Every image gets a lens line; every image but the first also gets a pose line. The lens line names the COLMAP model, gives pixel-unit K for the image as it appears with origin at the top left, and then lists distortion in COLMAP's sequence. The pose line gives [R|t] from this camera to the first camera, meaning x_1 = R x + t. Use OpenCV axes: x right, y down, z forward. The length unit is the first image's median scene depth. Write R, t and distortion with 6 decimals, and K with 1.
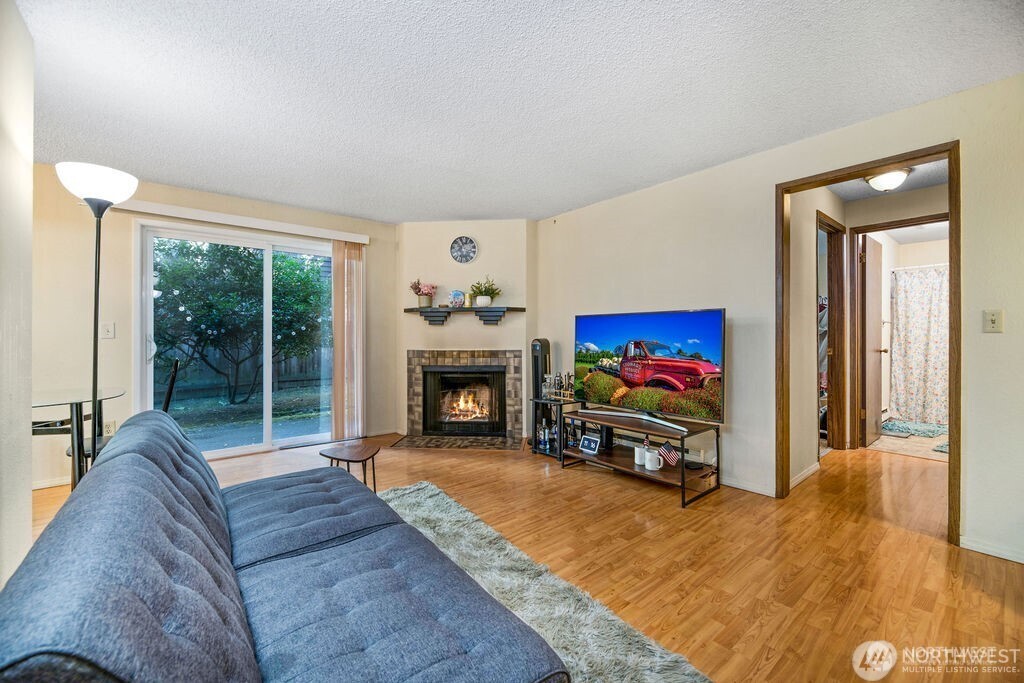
lens RADIAL K [[413.8, 0, 508.3], [0, 413.8, 335.7], [0, 0, 1]] dist [-0.004049, -0.001708]
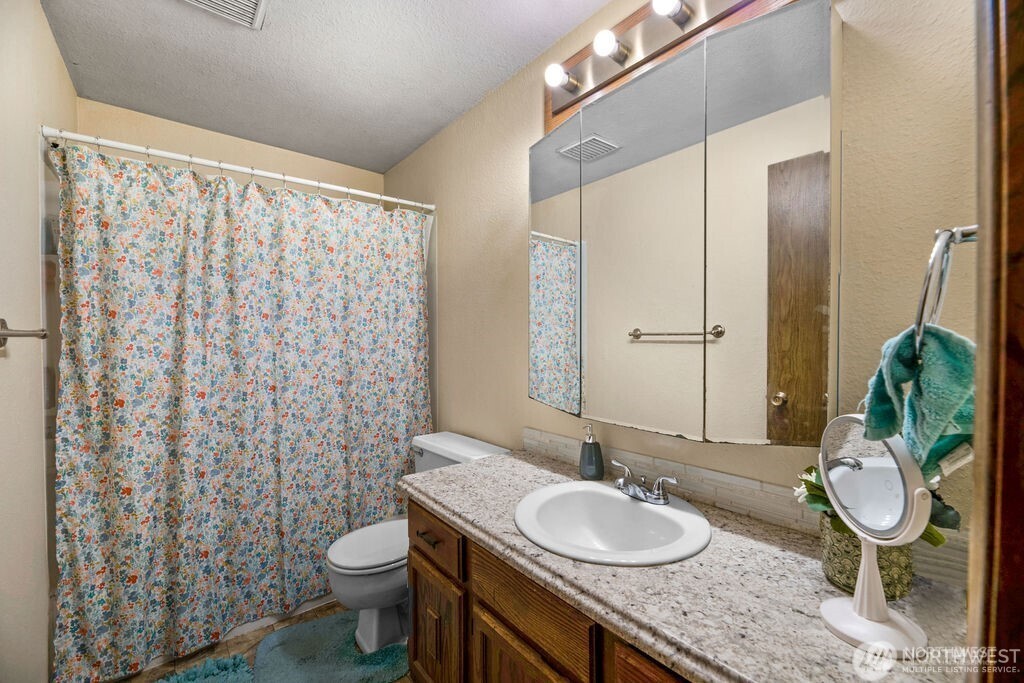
lens RADIAL K [[413.8, 0, 513.4], [0, 413.8, 341.3], [0, 0, 1]] dist [-0.004049, -0.001708]
pose [[-0.009619, -0.012222, 0.999879, 0.692121], [0.005187, 0.999911, 0.012273, -0.028771], [-0.999940, 0.005304, -0.009555, 0.734709]]
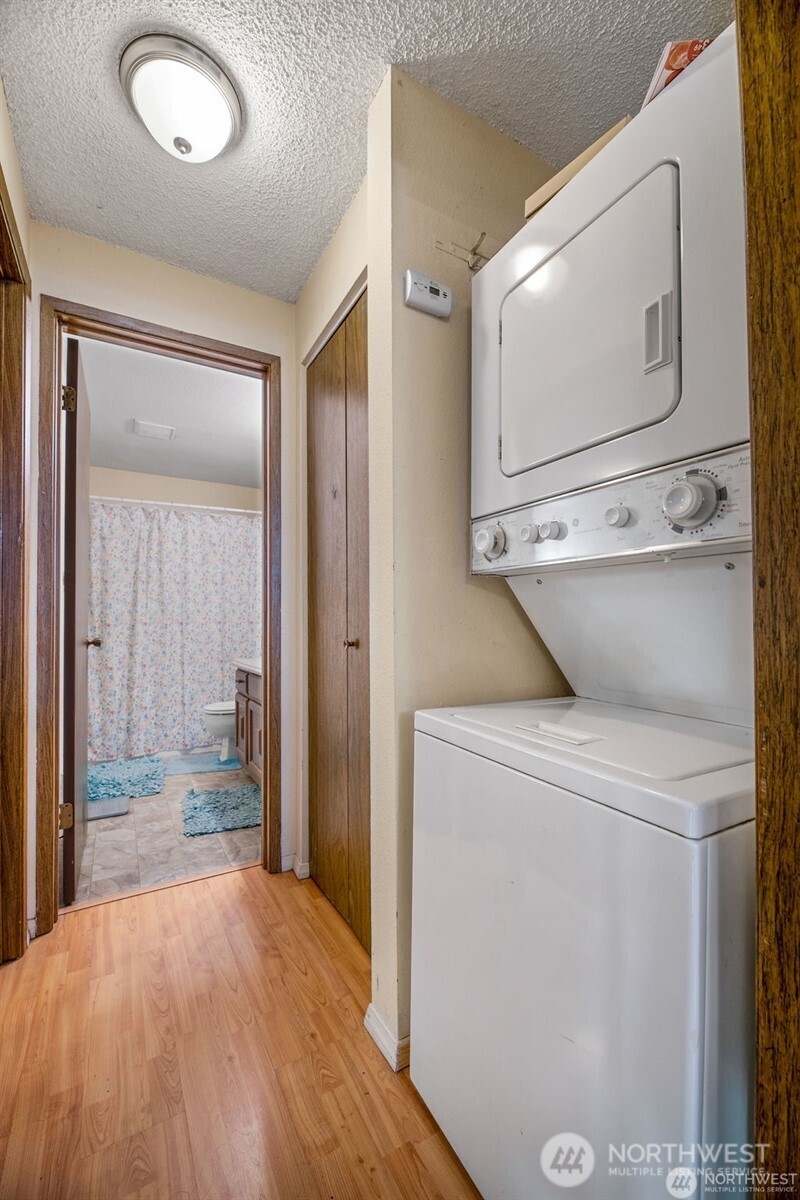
lens RADIAL K [[485.0, 0, 402.3], [0, 485.0, 611.4], [0, 0, 1]] dist [-0.004049, -0.001708]
pose [[0.155891, 0.015416, 0.987654, 0.363896], [0.005187, 0.999852, -0.016425, 0.010638], [-0.987761, 0.007684, 0.155788, 0.484783]]
